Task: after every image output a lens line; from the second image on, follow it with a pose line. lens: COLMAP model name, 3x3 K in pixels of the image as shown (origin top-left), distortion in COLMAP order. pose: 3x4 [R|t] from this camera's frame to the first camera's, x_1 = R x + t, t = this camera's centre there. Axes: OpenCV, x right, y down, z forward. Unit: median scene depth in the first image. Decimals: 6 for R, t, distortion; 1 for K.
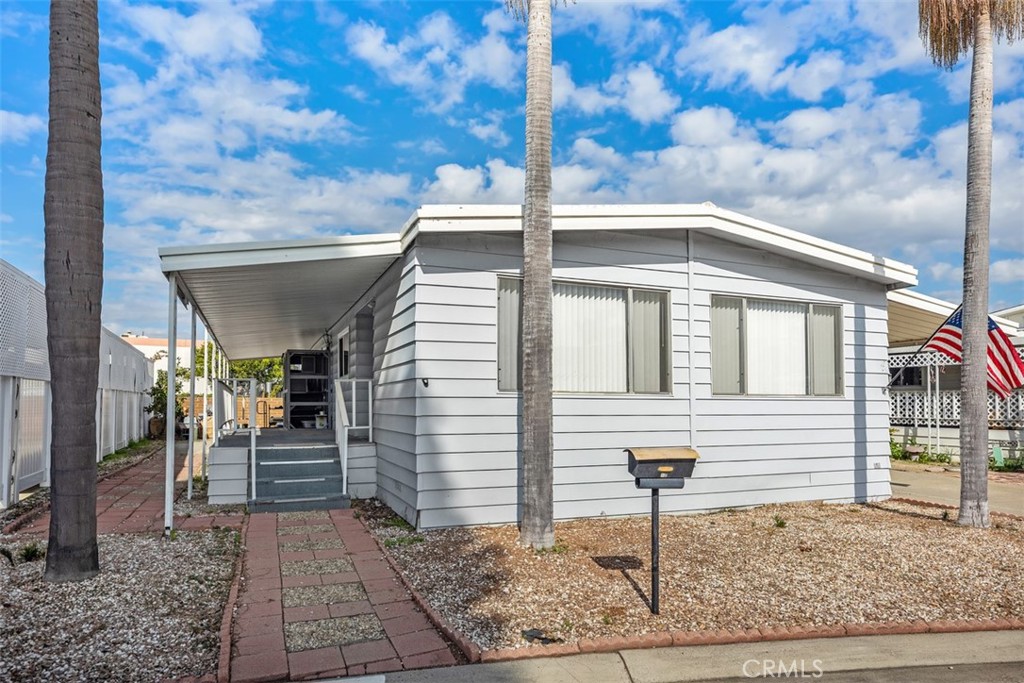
lens RADIAL K [[641.7, 0, 531.6], [0, 641.7, 365.8], [0, 0, 1]] dist [0.007240, -0.001612]
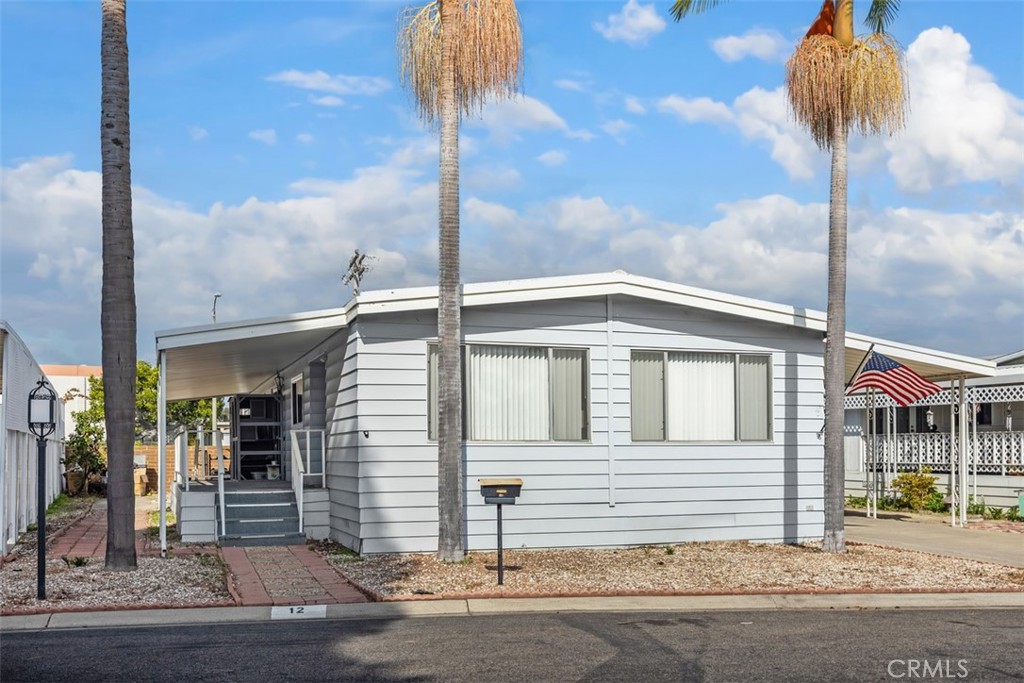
lens RADIAL K [[1073.2, 0, 565.1], [0, 1073.2, 395.7], [0, 0, 1]] dist [0.000862, -0.002944]
pose [[0.999312, -0.009605, -0.035829, 0.240696], [0.009885, 0.999922, 0.007658, -0.049601], [0.035753, -0.008007, 0.999329, -0.859729]]
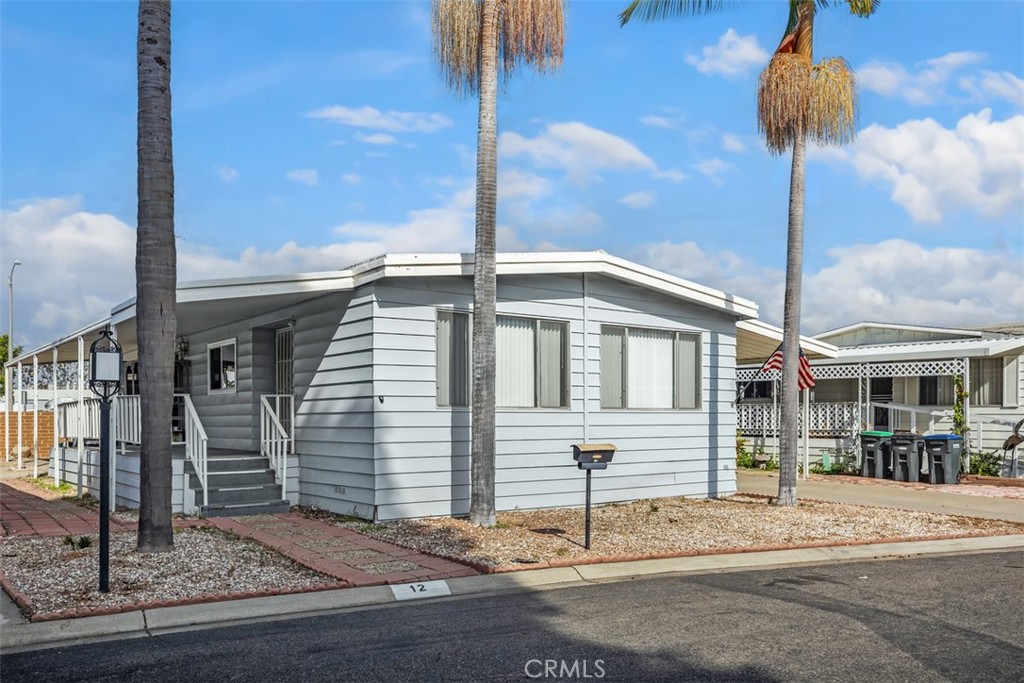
lens RADIAL K [[865.1, 0, 551.5], [0, 865.1, 386.3], [0, 0, 1]] dist [0.000947, 0.003334]
pose [[0.962175, 0.005167, 0.272384, -0.253586], [-0.011458, 0.999703, 0.021509, -0.031194], [-0.272192, -0.023817, 0.961948, -0.540072]]
